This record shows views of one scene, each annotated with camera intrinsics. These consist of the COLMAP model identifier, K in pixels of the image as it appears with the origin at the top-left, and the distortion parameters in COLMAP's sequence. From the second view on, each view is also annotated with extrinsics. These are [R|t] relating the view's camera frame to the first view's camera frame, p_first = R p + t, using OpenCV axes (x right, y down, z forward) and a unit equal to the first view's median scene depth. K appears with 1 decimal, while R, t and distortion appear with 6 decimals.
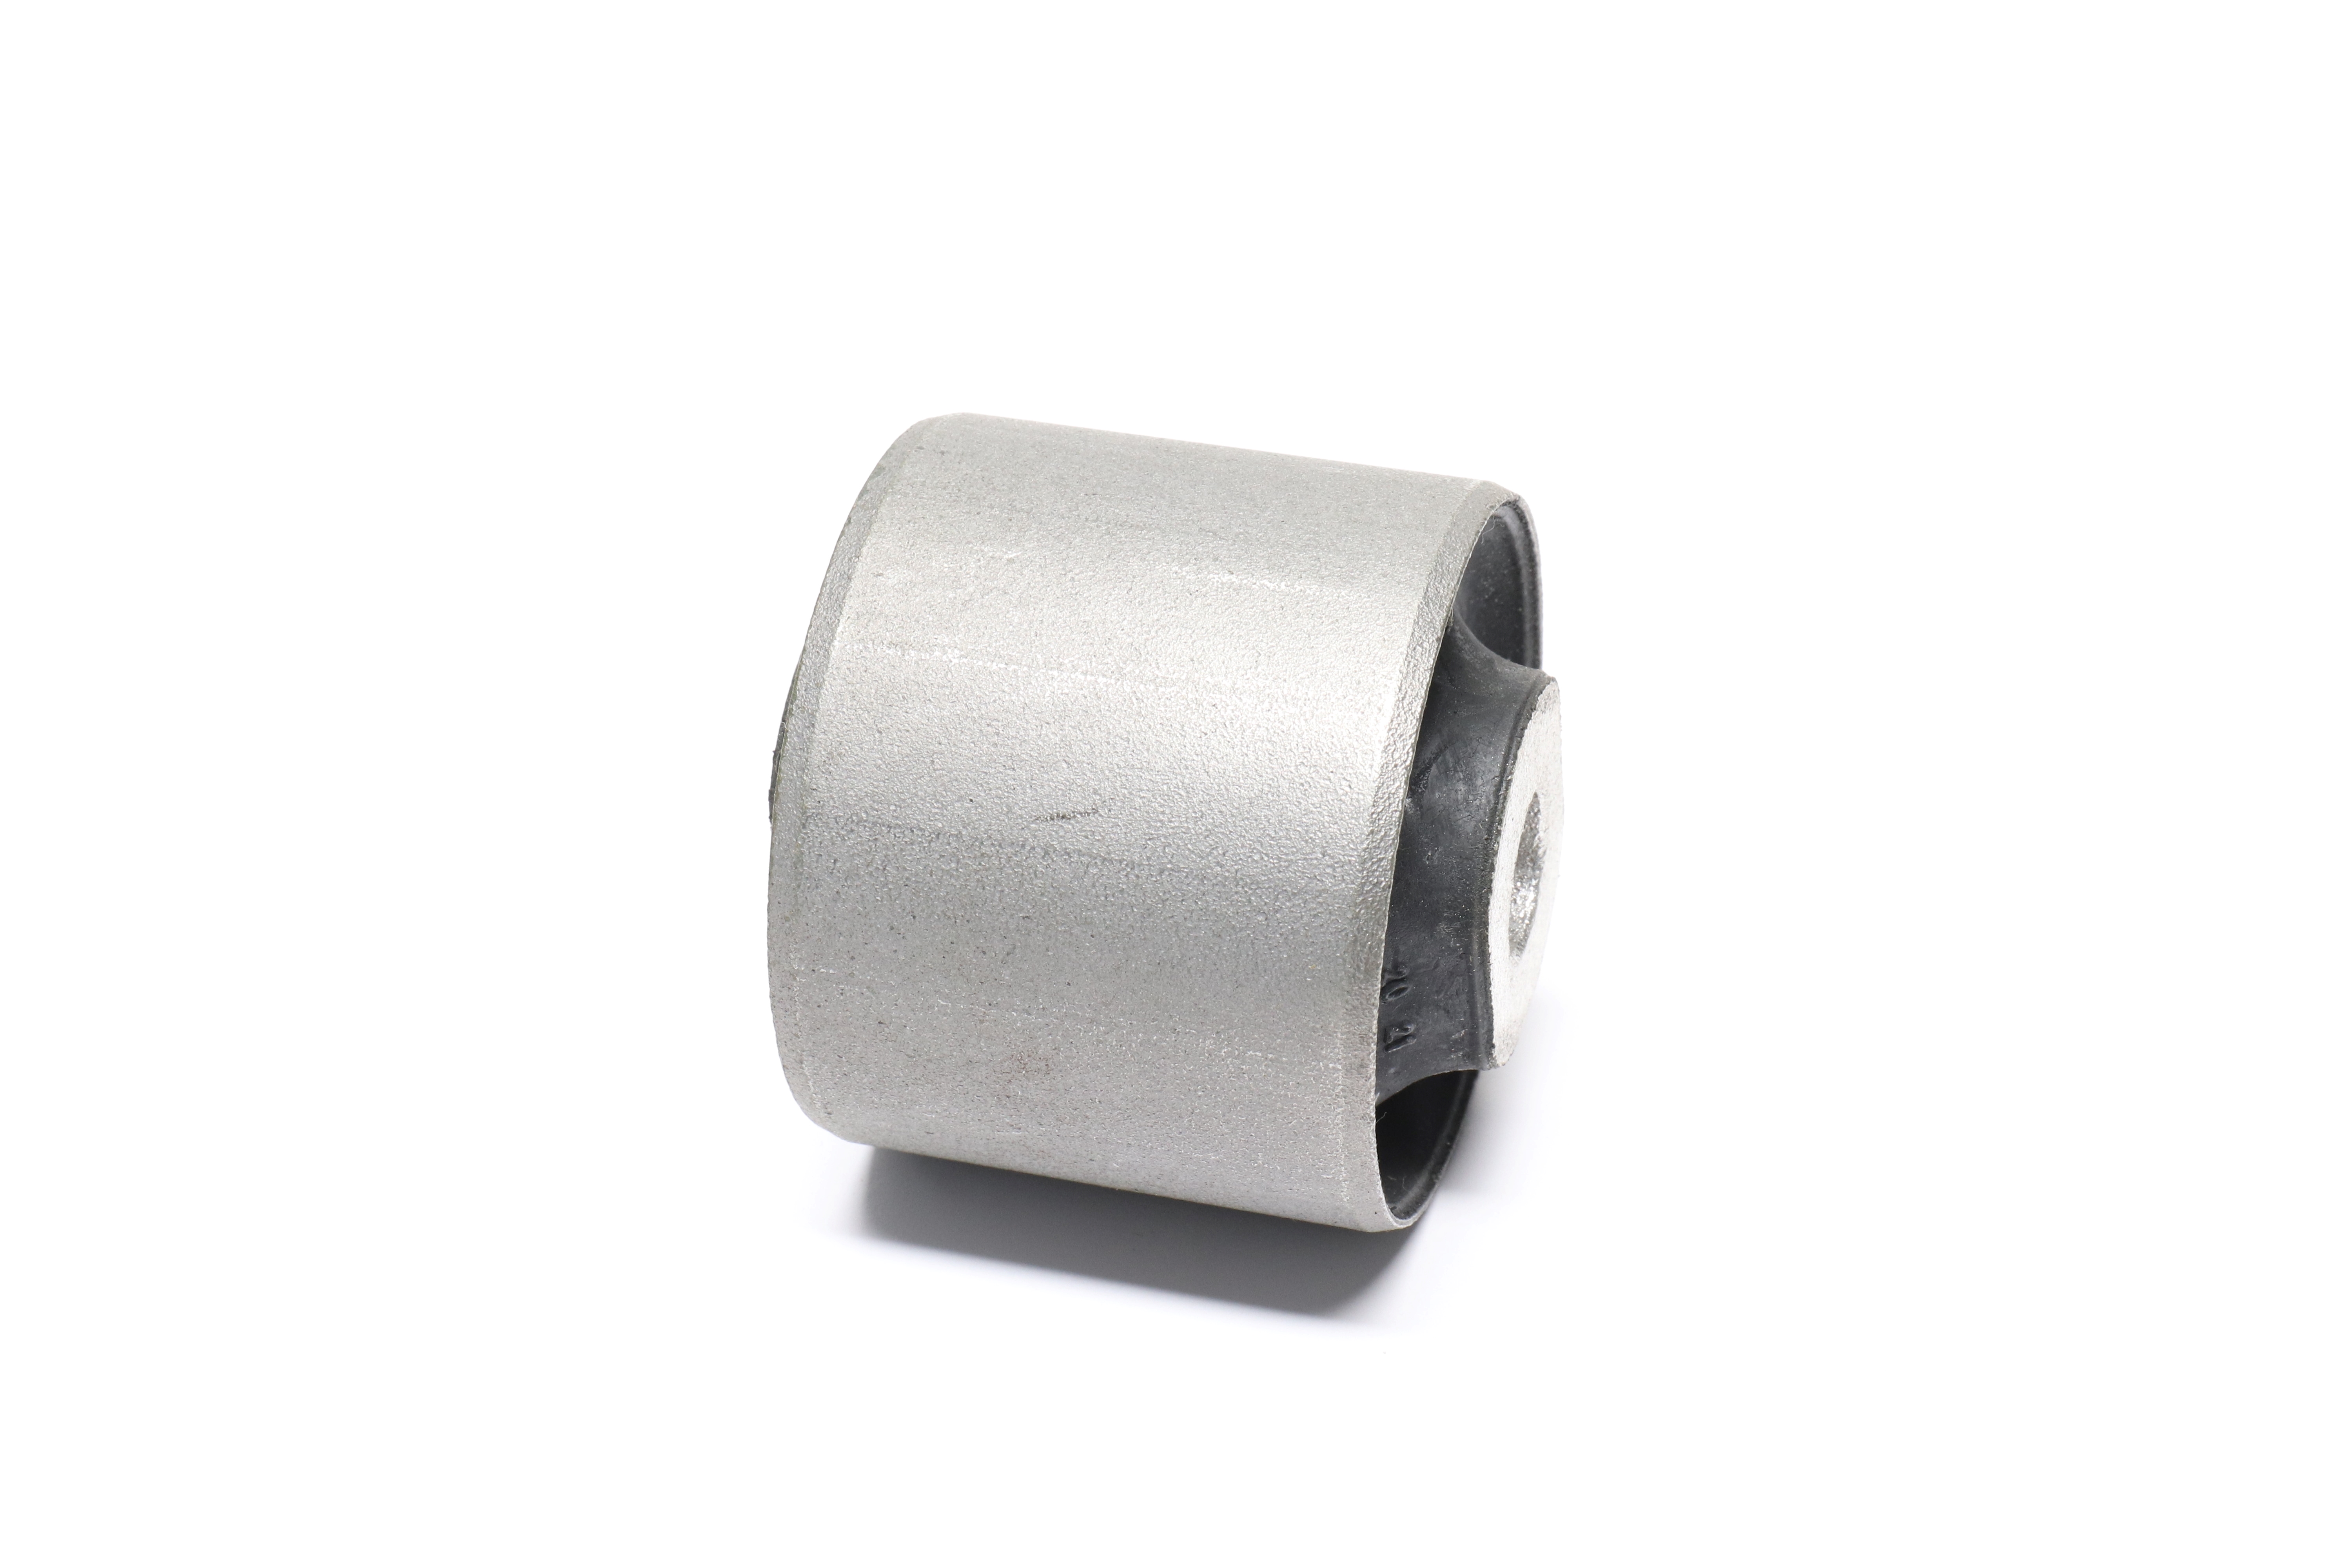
lens RADIAL K [[5432.3, 0, 1178.4], [0, 5432.3, 765.6], [0, 0, 1]] dist [0.664766, 0.000000]
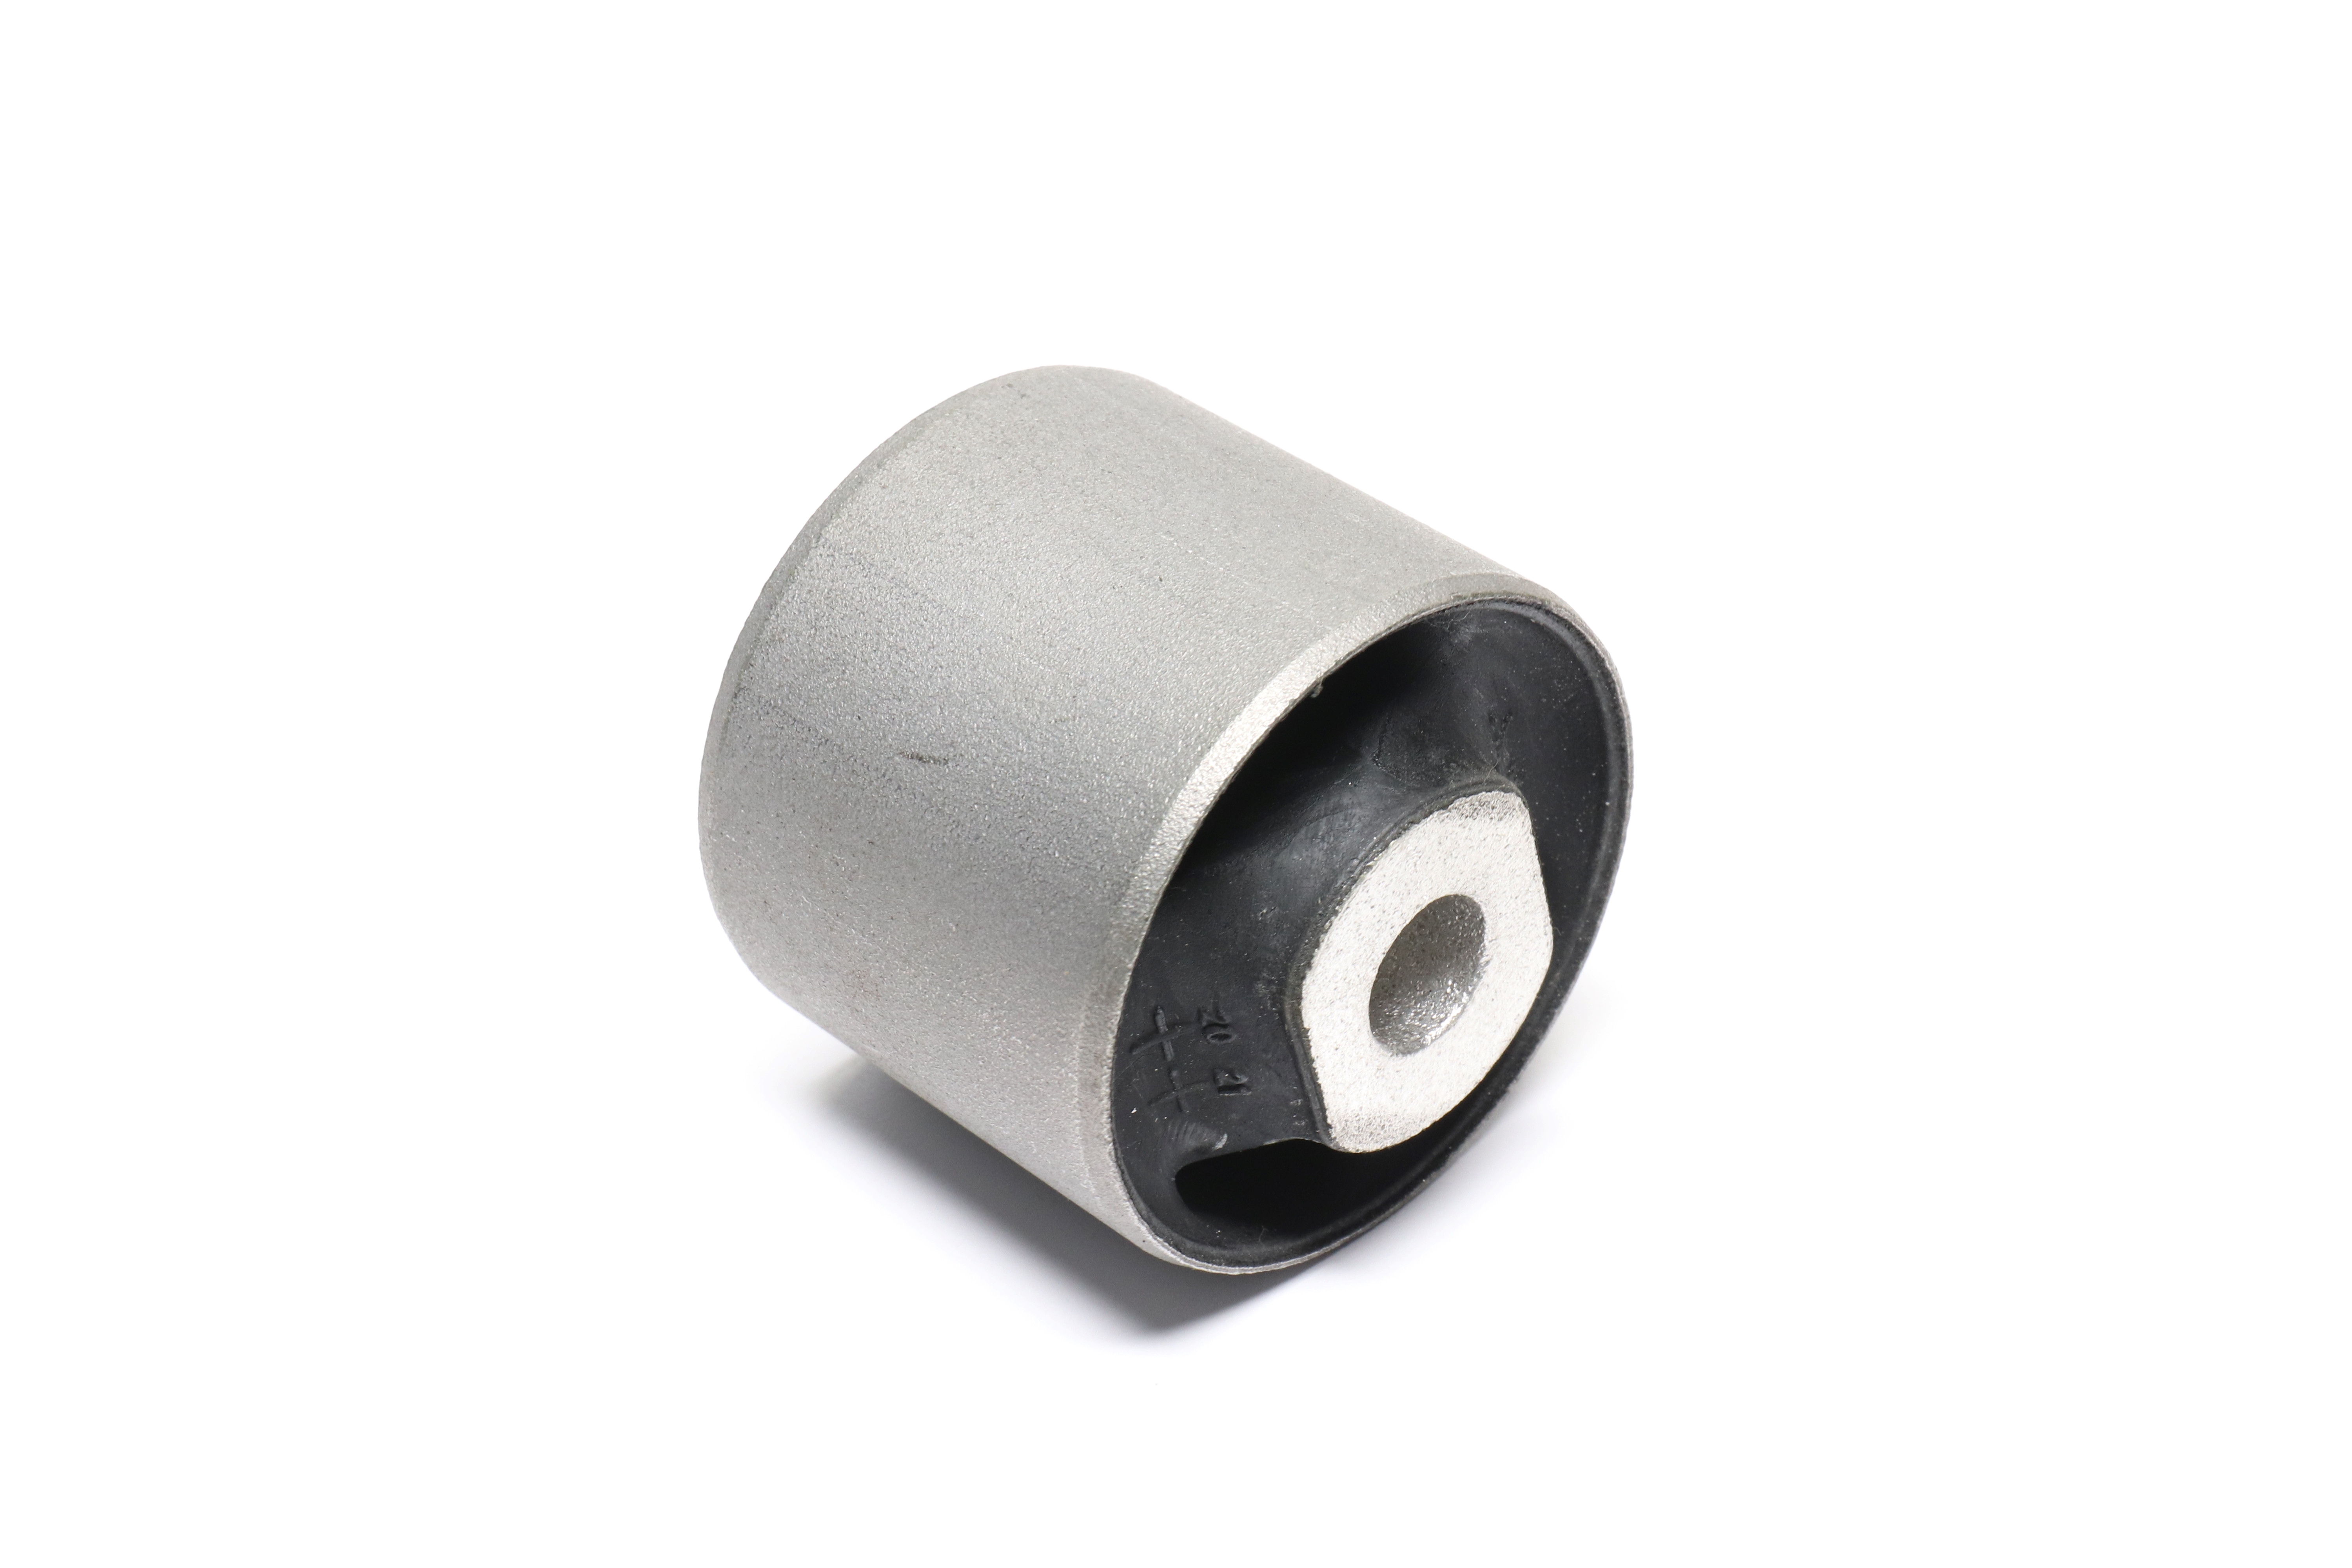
lens RADIAL K [[5432.3, 0, 1176.3], [0, 5432.3, 783.0], [0, 0, 1]] dist [0.664766, 0.000000]
pose [[0.835492, 0.297123, -0.462246, 0.481094], [-0.288648, 0.953109, 0.090919, -0.090776], [0.467585, 0.057465, 0.882078, 0.121081]]
